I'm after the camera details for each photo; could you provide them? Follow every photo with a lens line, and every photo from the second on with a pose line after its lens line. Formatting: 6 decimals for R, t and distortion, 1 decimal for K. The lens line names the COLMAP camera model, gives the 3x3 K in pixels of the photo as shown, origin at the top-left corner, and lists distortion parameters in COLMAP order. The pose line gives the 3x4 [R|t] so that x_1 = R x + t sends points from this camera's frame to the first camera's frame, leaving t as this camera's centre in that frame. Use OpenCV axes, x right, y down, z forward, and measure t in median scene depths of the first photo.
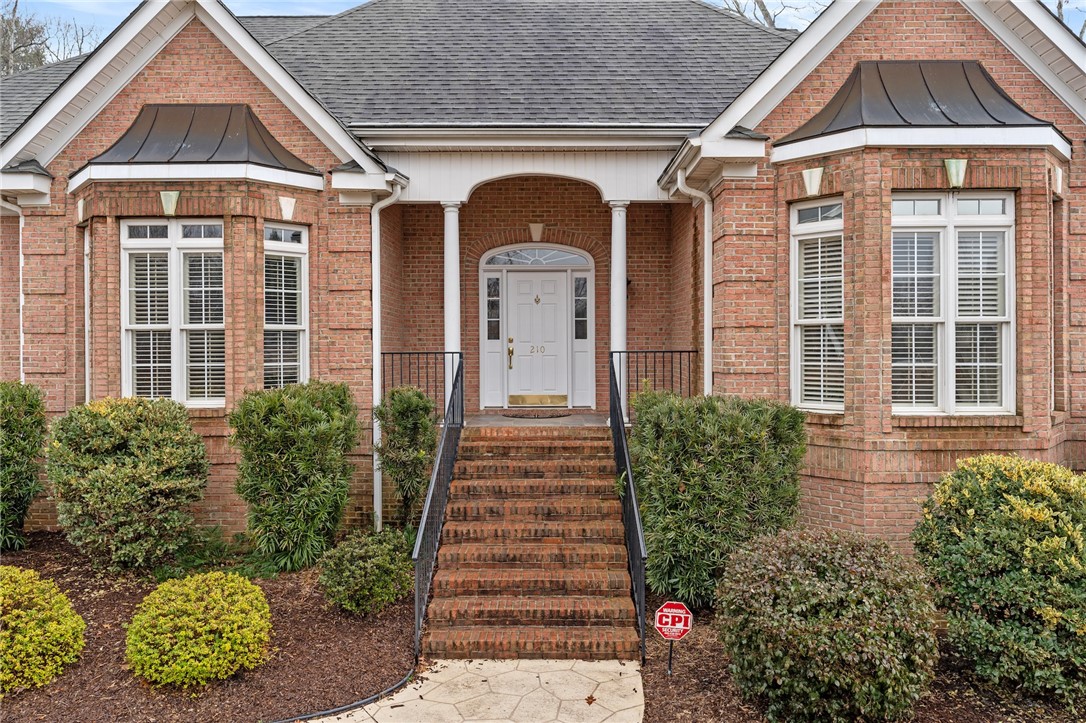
lens RADIAL K [[719.6, 0, 541.3], [0, 719.6, 351.8], [0, 0, 1]] dist [-0.000571, -0.001020]
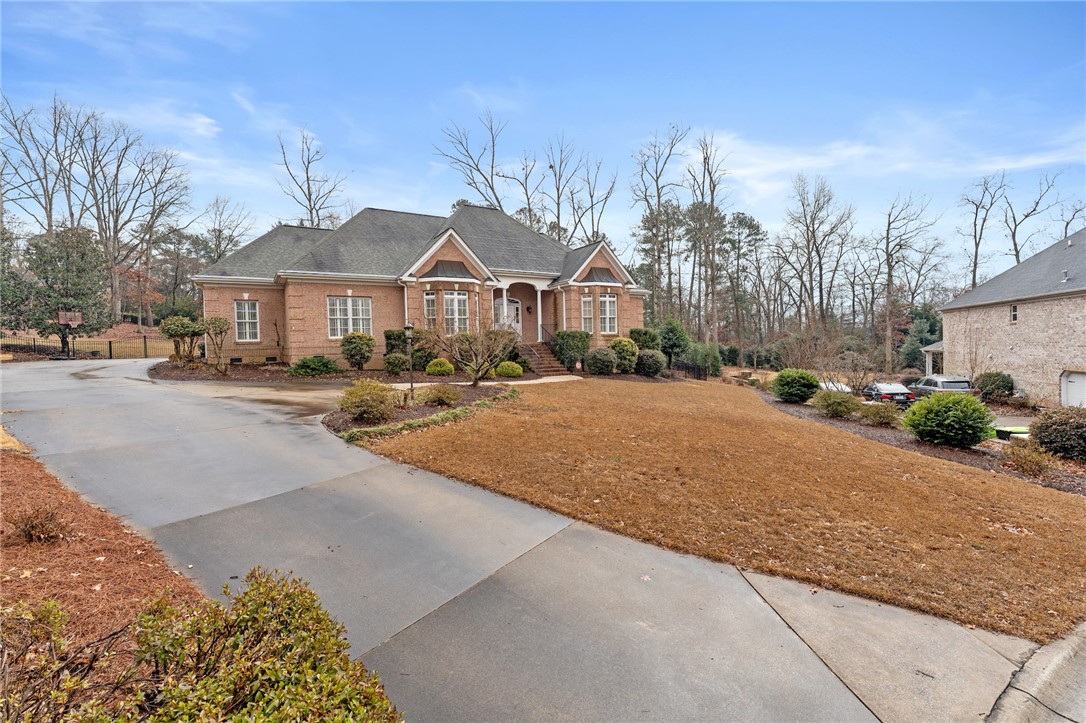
lens RADIAL K [[465.2, 0, 541.3], [0, 465.2, 355.4], [0, 0, 1]] dist [-0.001777, 0.000529]
pose [[0.849478, -0.032014, 0.526651, -1.647299], [0.028375, 0.999485, 0.014988, 0.173426], [-0.526860, 0.002211, 0.849949, -1.658254]]
